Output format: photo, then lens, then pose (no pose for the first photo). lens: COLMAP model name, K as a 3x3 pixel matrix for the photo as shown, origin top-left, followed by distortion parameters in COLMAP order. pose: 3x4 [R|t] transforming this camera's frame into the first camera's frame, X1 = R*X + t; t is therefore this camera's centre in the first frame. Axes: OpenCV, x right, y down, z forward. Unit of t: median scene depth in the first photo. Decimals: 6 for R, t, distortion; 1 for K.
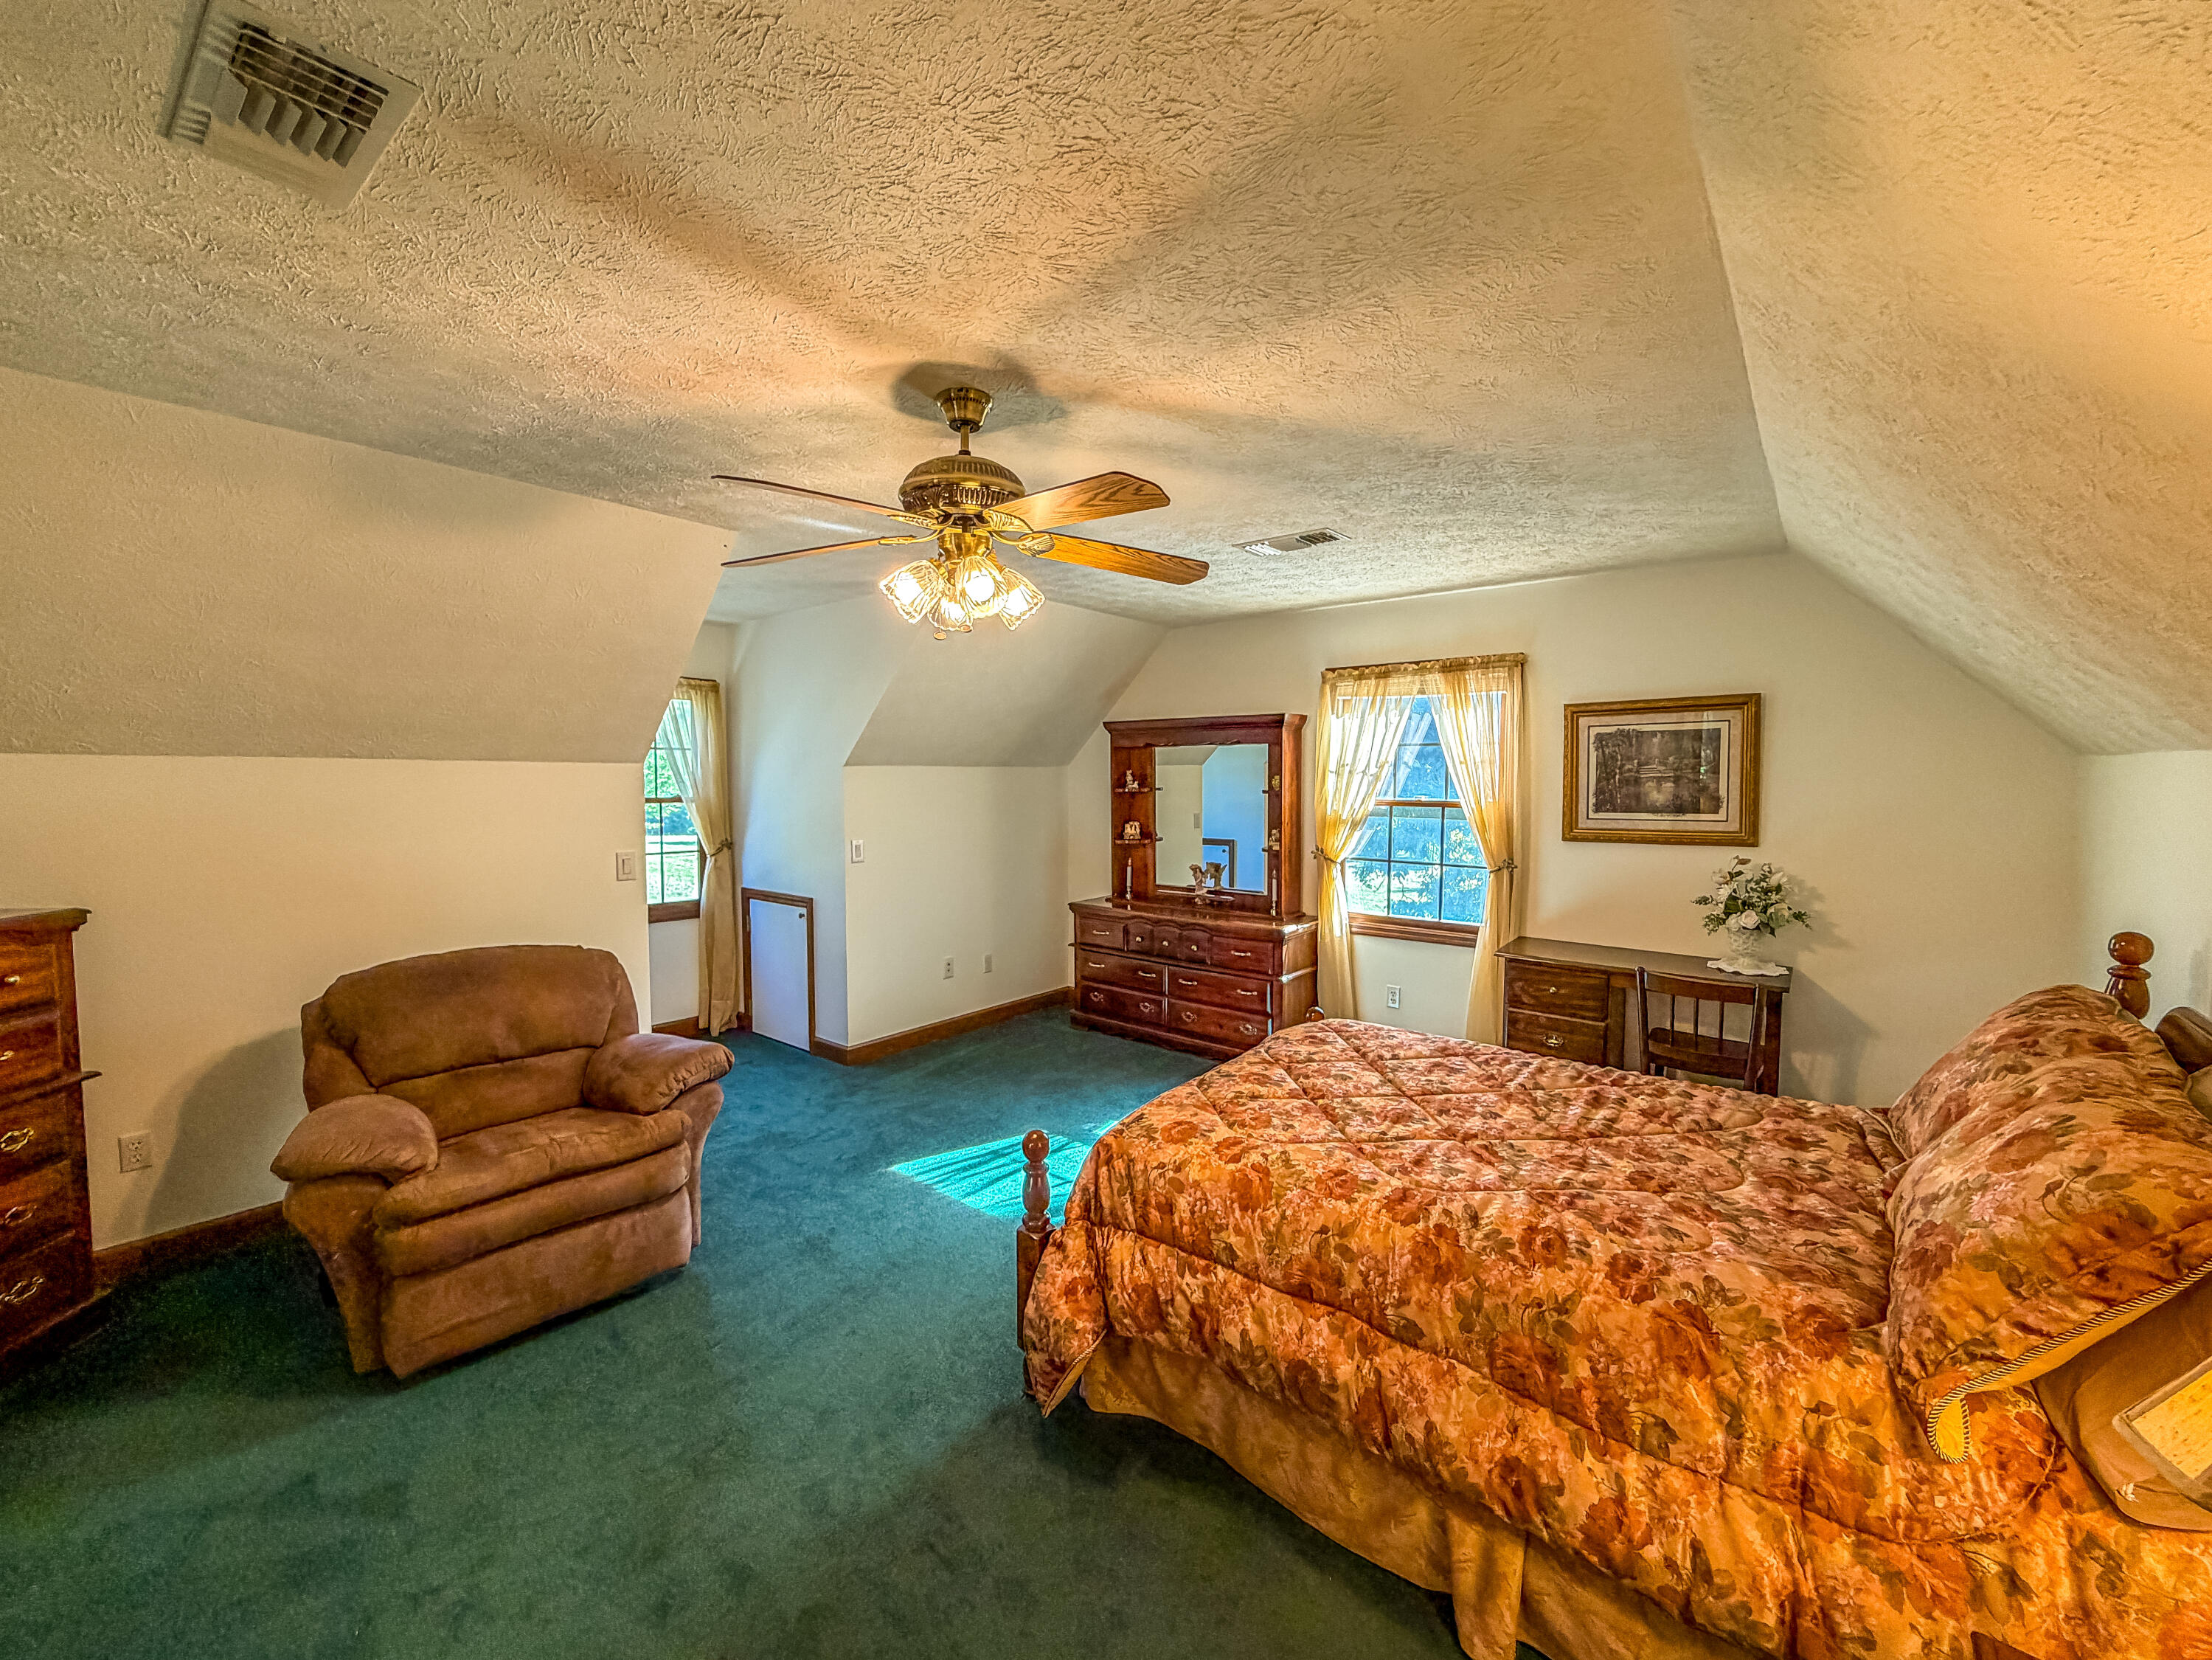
lens RADIAL K [[897.5, 0, 1104.5], [0, 897.5, 823.9], [0, 0, 1]] dist [-0.002452, 0.000515]
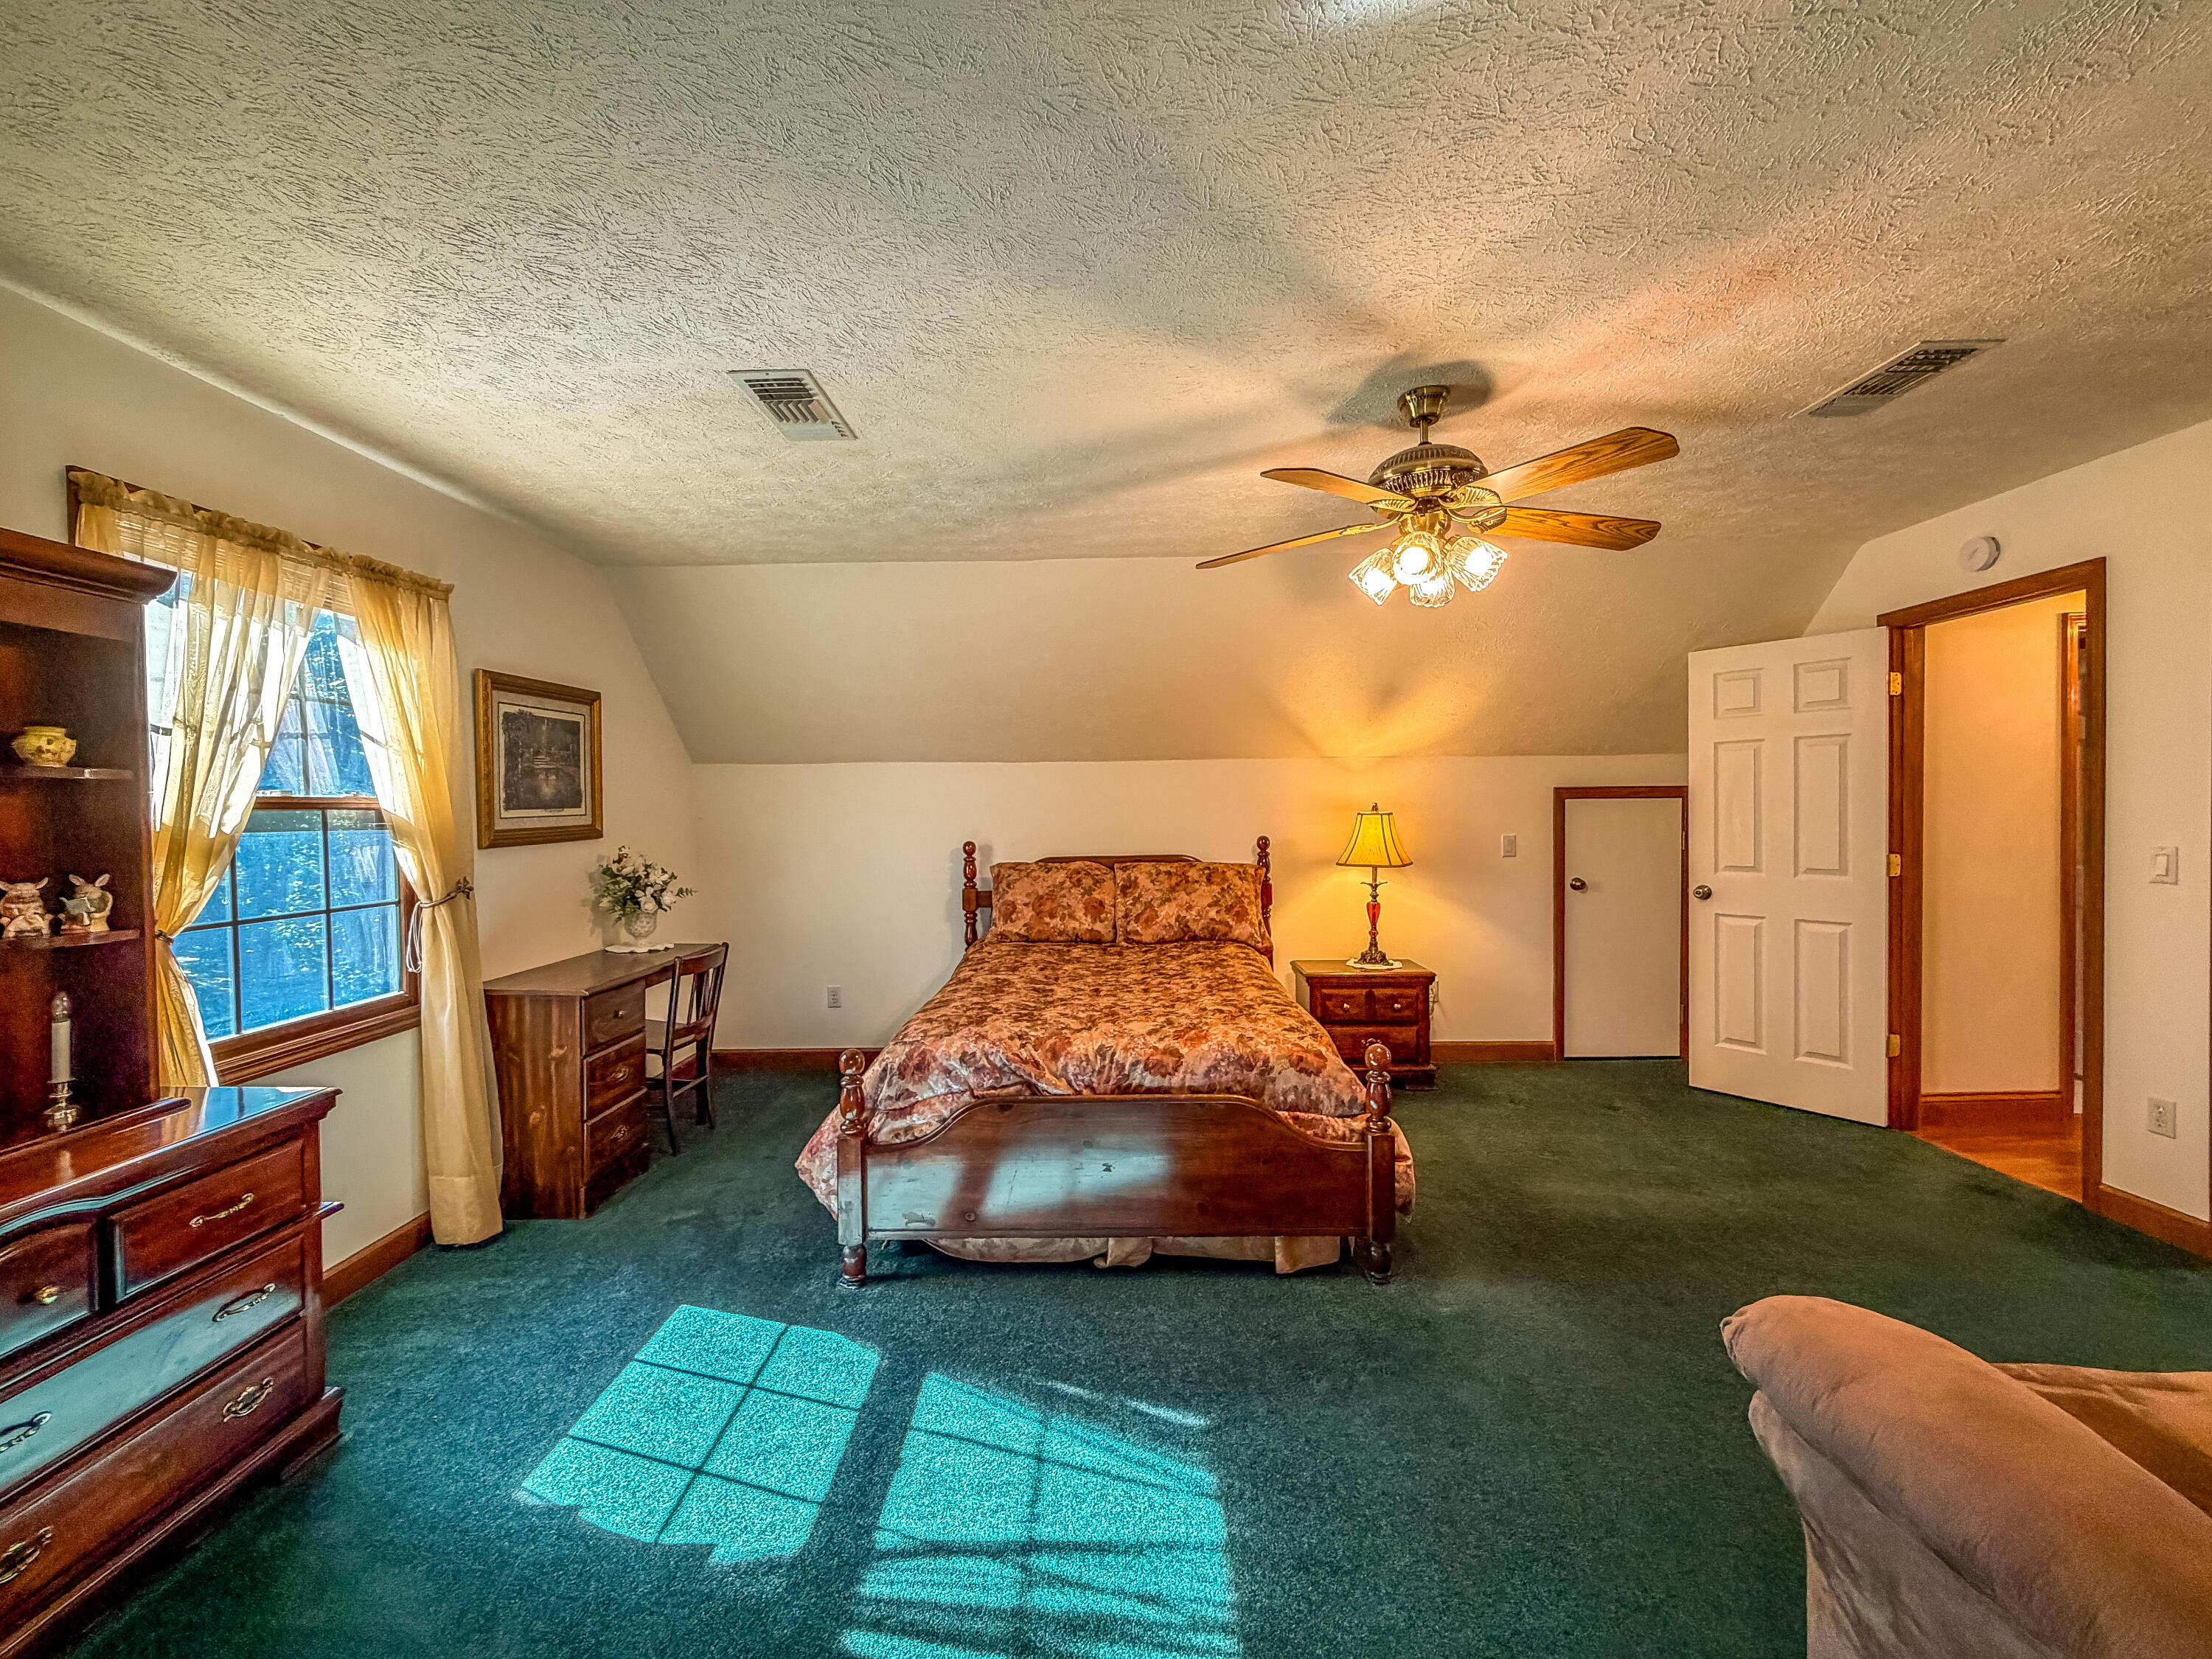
lens RADIAL K [[897.4, 0, 1101.7], [0, 897.4, 823.2], [0, 0, 1]] dist [-0.002452, 0.000515]
pose [[-0.603292, -0.013674, 0.797403, -0.428544], [0.050559, 0.997186, 0.055352, -0.018966], [-0.795916, 0.073710, -0.600903, 1.079985]]
